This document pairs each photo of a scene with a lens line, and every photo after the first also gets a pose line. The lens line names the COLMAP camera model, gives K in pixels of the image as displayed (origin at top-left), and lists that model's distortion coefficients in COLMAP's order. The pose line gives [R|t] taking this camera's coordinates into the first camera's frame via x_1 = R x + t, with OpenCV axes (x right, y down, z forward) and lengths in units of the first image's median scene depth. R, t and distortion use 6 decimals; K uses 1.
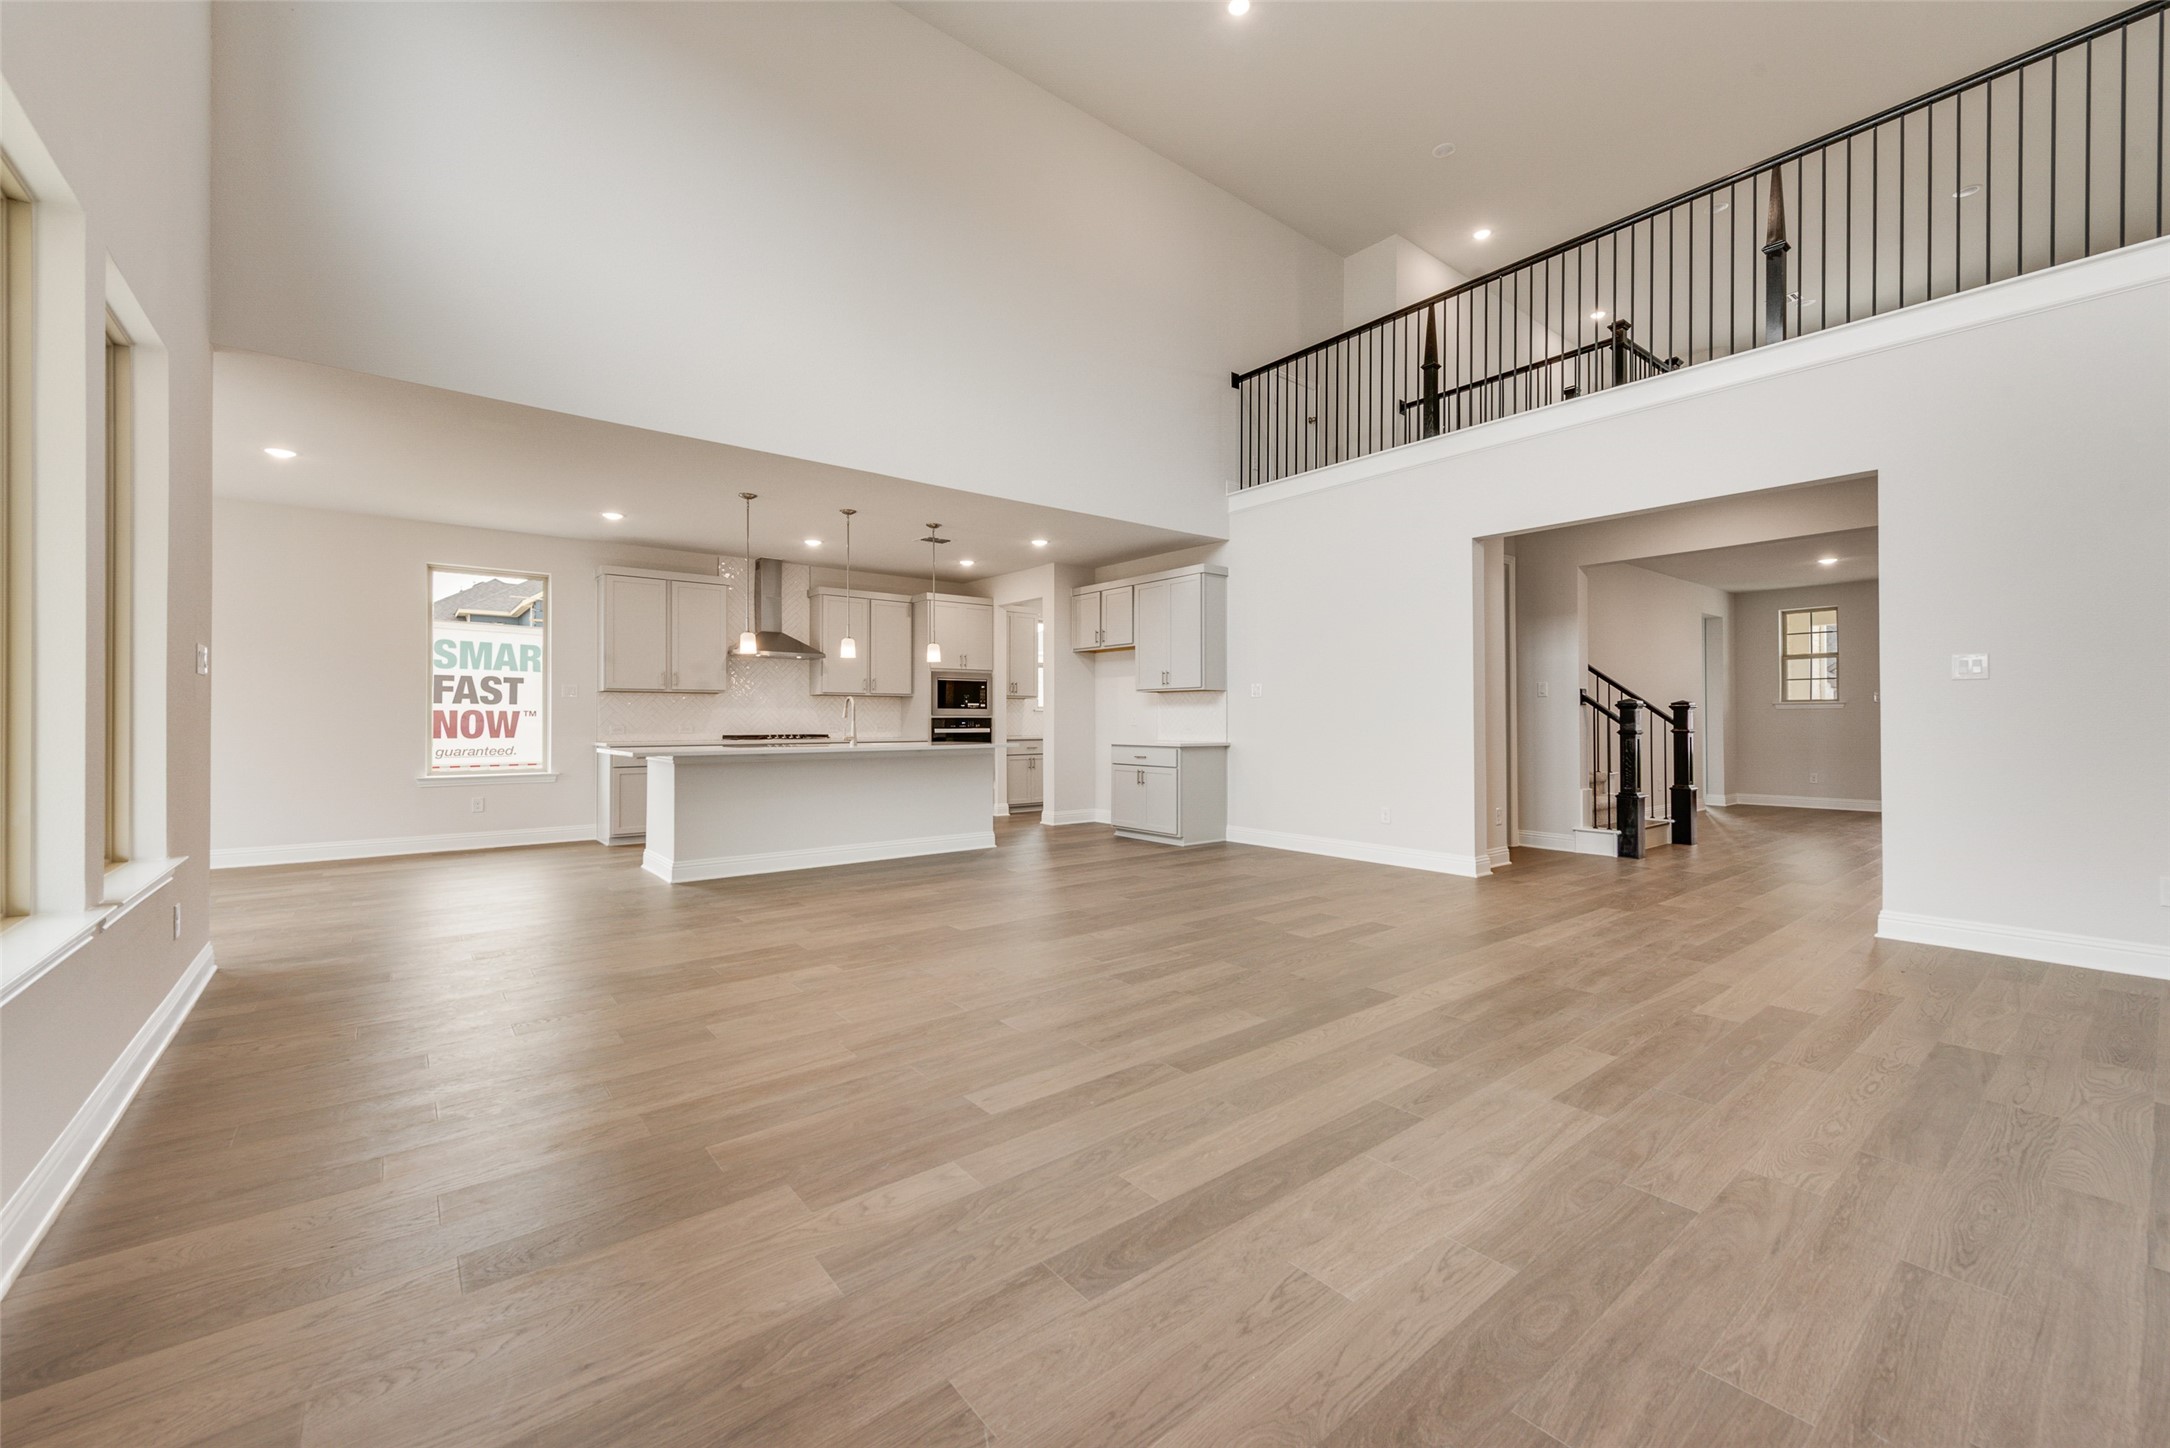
lens RADIAL K [[862.8, 0, 1078.5], [0, 862.8, 712.1], [0, 0, 1]] dist [0.006476, -0.001070]
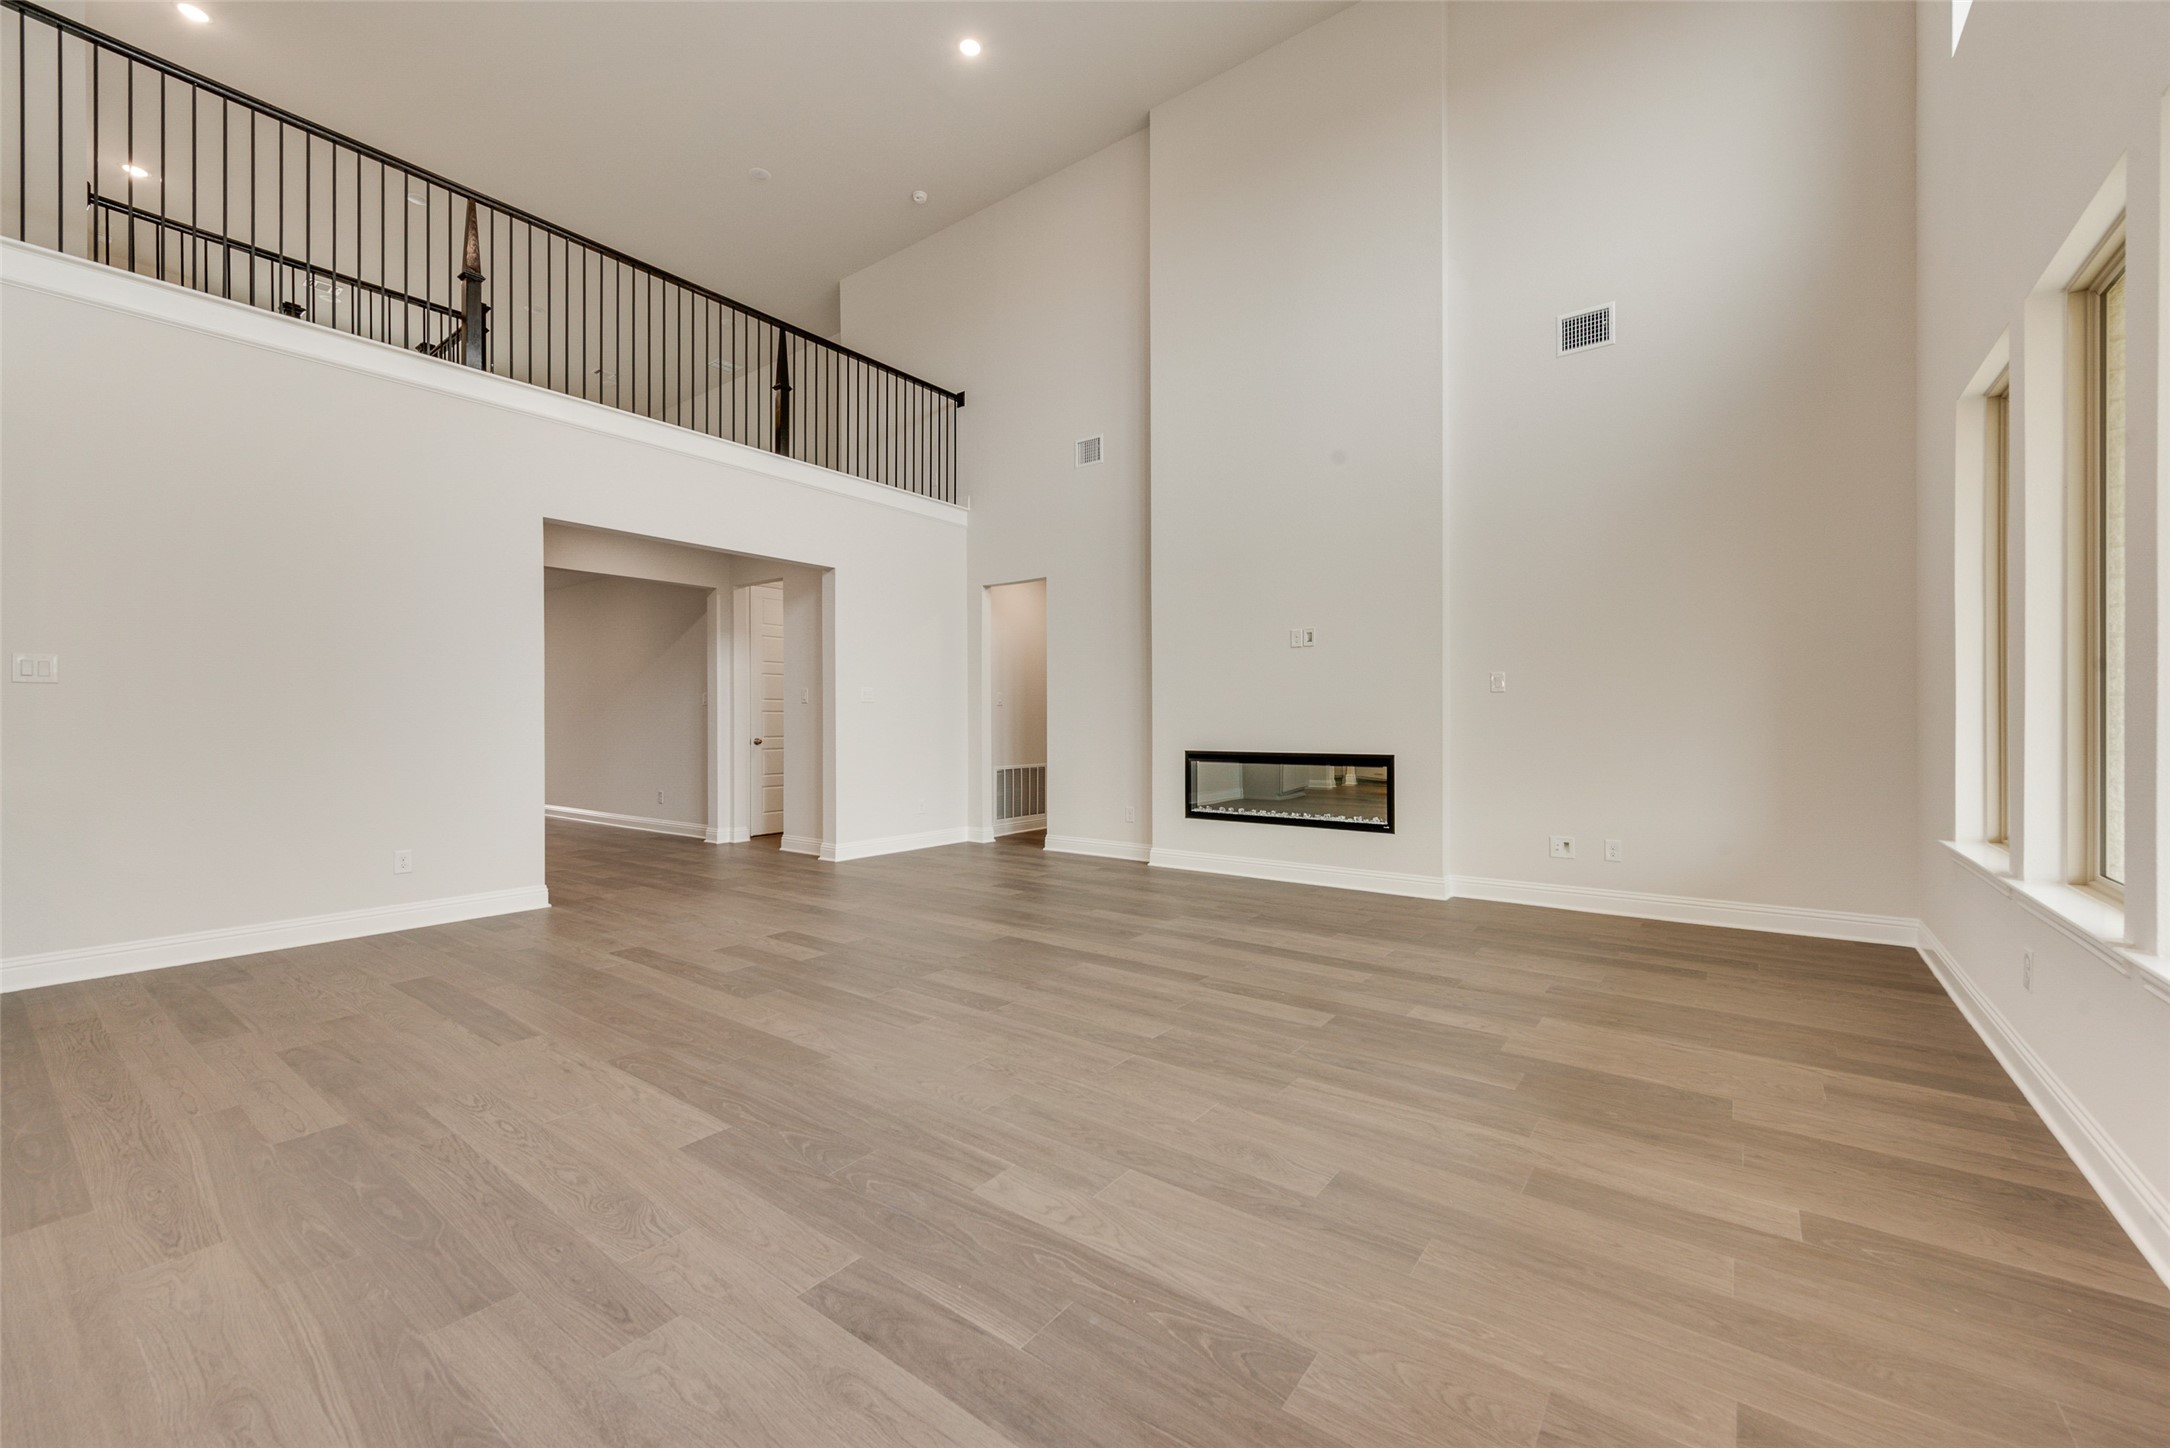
lens RADIAL K [[862.8, 0, 1099.1], [0, 862.8, 721.4], [0, 0, 1]] dist [0.006476, -0.001070]
pose [[-0.256247, 0.000001, 0.966611, -0.861892], [-0.002176, 0.999997, -0.000578, 0.005310], [-0.966609, -0.002252, -0.256246, 1.121376]]
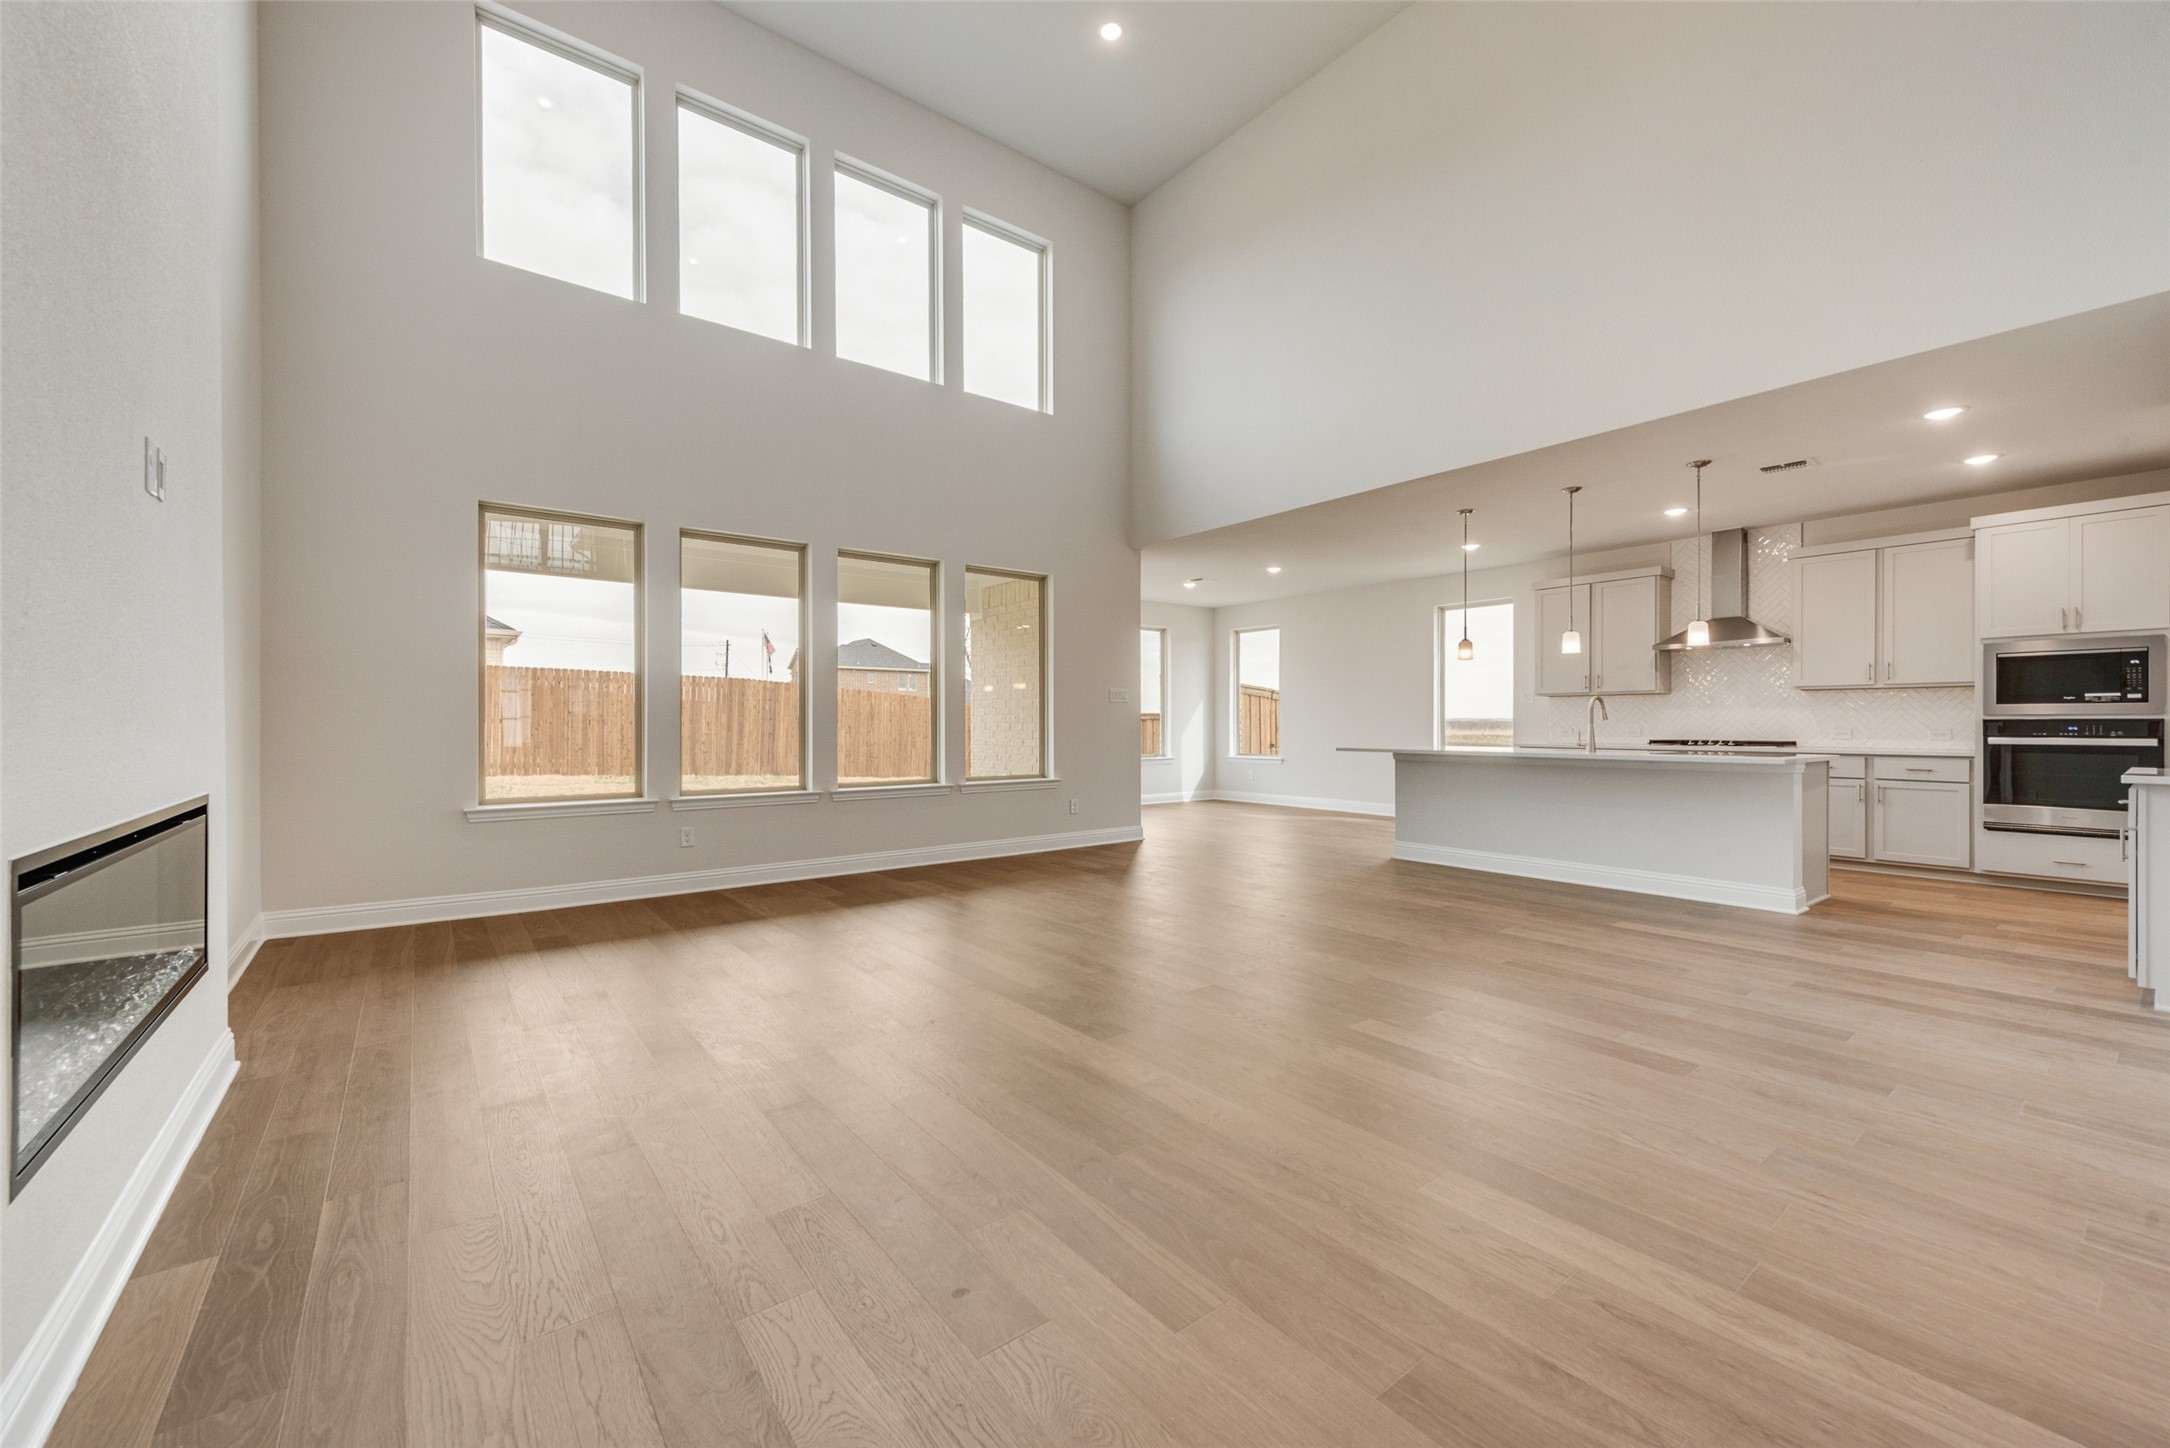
lens RADIAL K [[862.8, 0, 1088.2], [0, 862.8, 725.1], [0, 0, 1]] dist [0.006476, -0.001070]
pose [[-0.010833, 0.002849, -0.999937, 1.145025], [0.008998, 0.999956, 0.002752, 0.008231], [0.999901, -0.008968, -0.010858, 0.926366]]
